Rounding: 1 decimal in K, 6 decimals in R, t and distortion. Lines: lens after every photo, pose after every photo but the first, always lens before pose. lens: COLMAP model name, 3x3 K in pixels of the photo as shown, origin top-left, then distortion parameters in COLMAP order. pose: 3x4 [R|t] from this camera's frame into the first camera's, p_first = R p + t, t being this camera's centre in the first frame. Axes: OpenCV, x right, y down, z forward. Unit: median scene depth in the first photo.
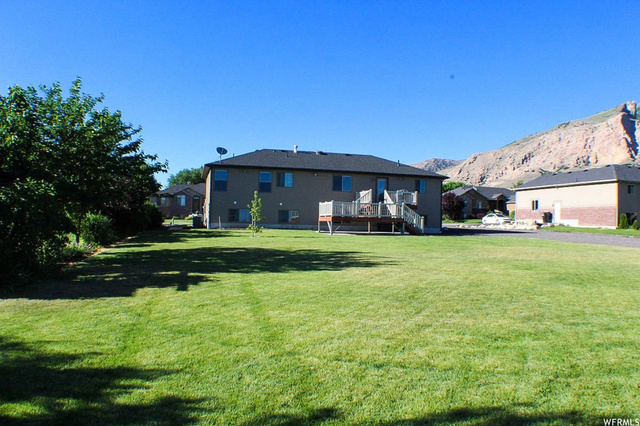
lens RADIAL K [[487.9, 0, 321.2], [0, 487.9, 214.1], [0, 0, 1]] dist [-0.181061, 0.038798]
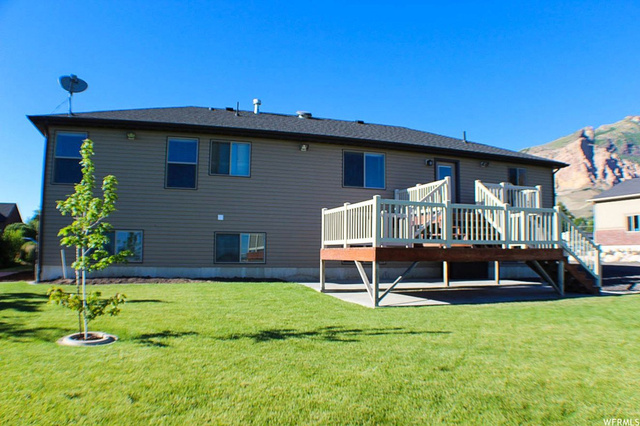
lens RADIAL K [[487.9, 0, 301.8], [0, 487.9, 217.5], [0, 0, 1]] dist [-0.181061, 0.038798]
pose [[0.999217, -0.007436, 0.038858, -0.029731], [0.009441, 0.998620, -0.051662, 0.001255], [-0.038420, 0.051988, 0.997908, 0.571683]]
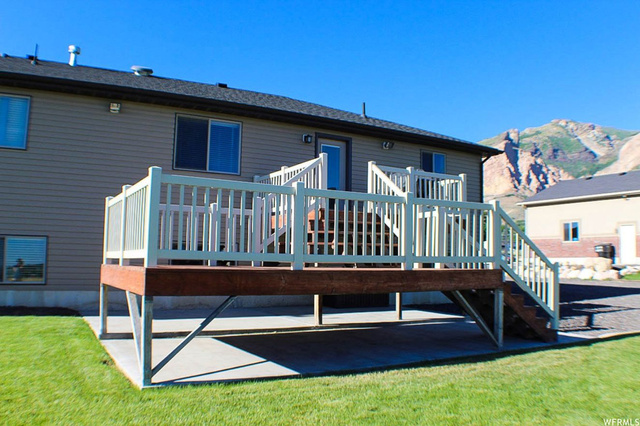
lens RADIAL K [[536.3, 0, 286.5], [0, 536.3, 226.8], [0, 0, 1]] dist [-0.136780, -0.015684]
pose [[0.981021, 0.008026, 0.193737, 0.027339], [-0.000503, 0.999245, -0.038854, -0.001517], [-0.193902, 0.038019, 0.980284, 0.678225]]
